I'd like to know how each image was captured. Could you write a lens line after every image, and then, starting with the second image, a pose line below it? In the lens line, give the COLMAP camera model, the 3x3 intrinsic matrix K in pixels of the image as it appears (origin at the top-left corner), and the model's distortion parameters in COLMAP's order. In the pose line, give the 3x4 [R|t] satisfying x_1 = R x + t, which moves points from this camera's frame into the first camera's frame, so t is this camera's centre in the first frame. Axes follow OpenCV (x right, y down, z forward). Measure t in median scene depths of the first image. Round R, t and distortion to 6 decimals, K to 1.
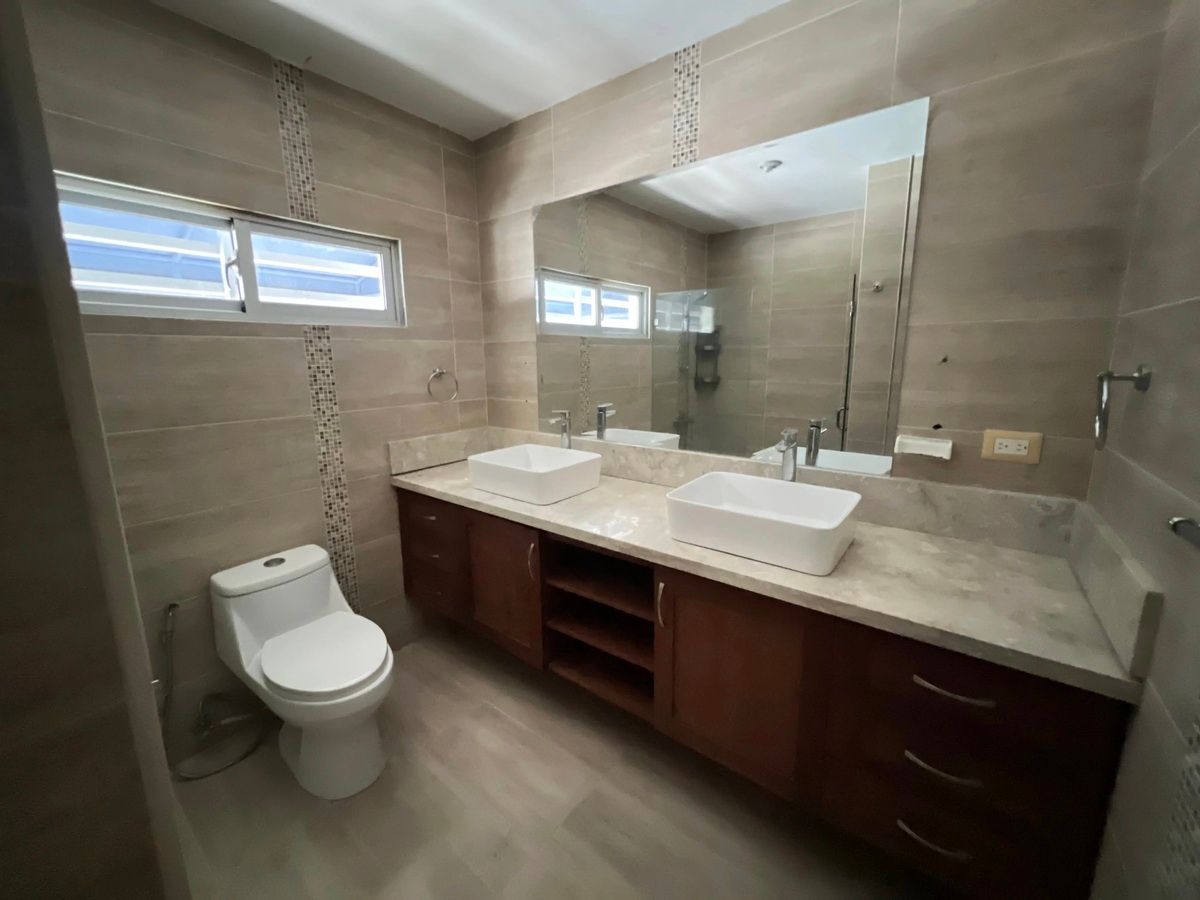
lens RADIAL K [[481.7, 0, 595.3], [0, 481.7, 447.4], [0, 0, 1]] dist [-0.001659, -0.000085]
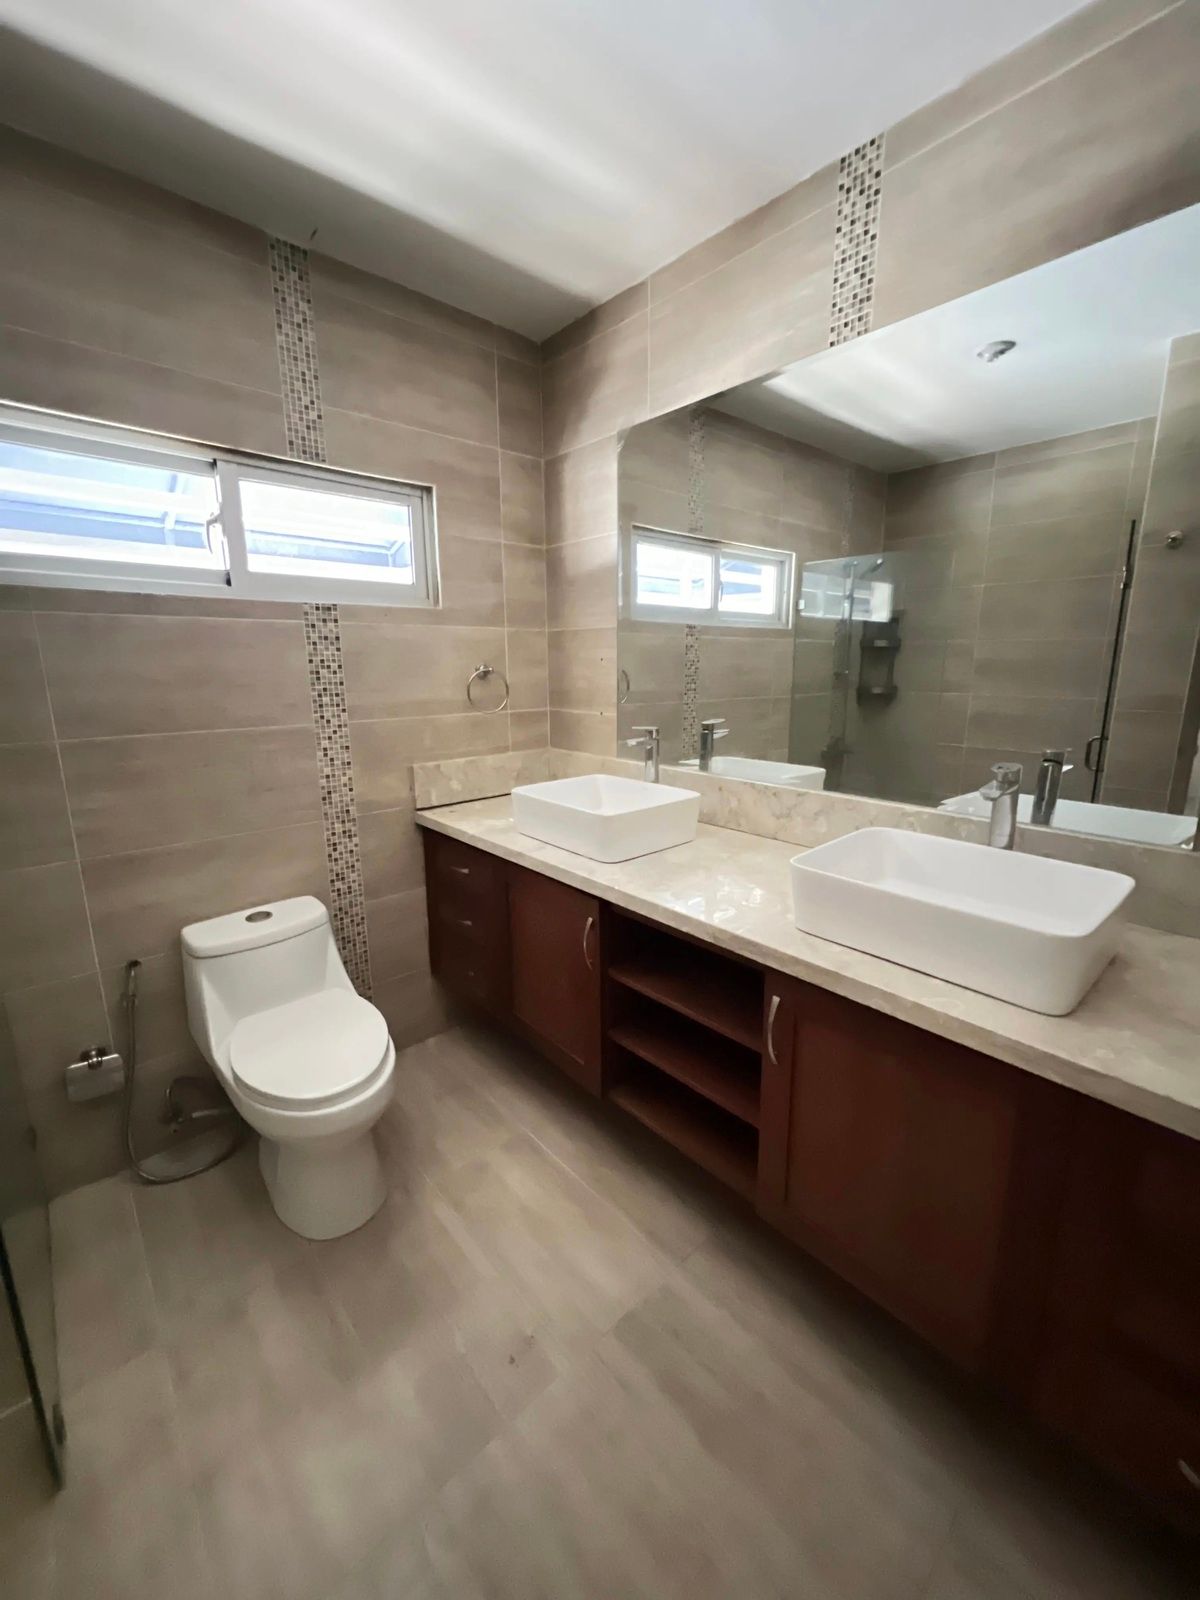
lens RADIAL K [[642.3, 0, 603.1], [0, 642.3, 798.6], [0, 0, 1]] dist [-0.001659, -0.000085]
pose [[0.984316, 0.042413, -0.171242, 0.034873], [-0.038166, 0.998879, 0.028014, 0.002763], [0.172238, -0.021039, 0.984831, 0.094287]]
